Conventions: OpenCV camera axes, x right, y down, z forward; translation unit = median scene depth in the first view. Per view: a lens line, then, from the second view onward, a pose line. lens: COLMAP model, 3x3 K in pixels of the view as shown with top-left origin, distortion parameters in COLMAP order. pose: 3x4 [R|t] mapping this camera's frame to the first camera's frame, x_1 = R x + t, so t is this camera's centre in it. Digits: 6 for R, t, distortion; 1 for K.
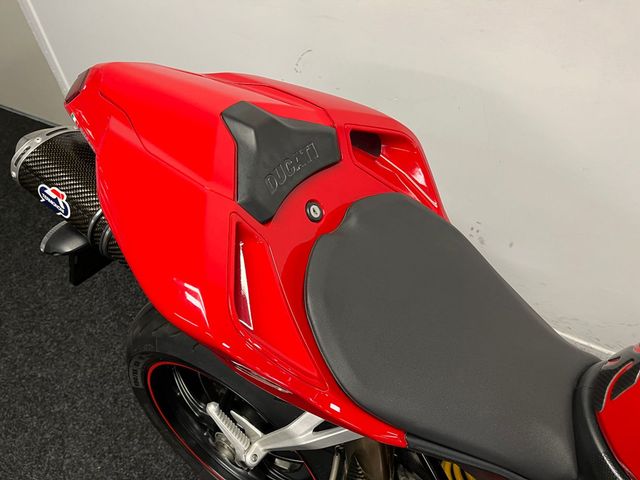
lens RADIAL K [[484.6, 0, 320.0], [0, 484.6, 240.0], [0, 0, 1]] dist [0.076180, -0.075666]
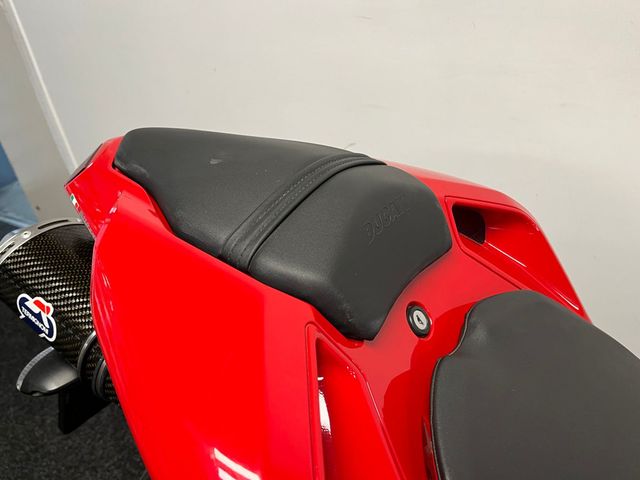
lens RADIAL K [[495.3, 0, 320.0], [0, 495.3, 240.0], [0, 0, 1]] dist [0.077606, -0.128789]
pose [[0.998806, -0.032721, -0.036271, -0.096790], [0.023473, 0.972652, -0.231079, -0.010341], [0.042841, 0.229951, 0.972259, 0.268332]]
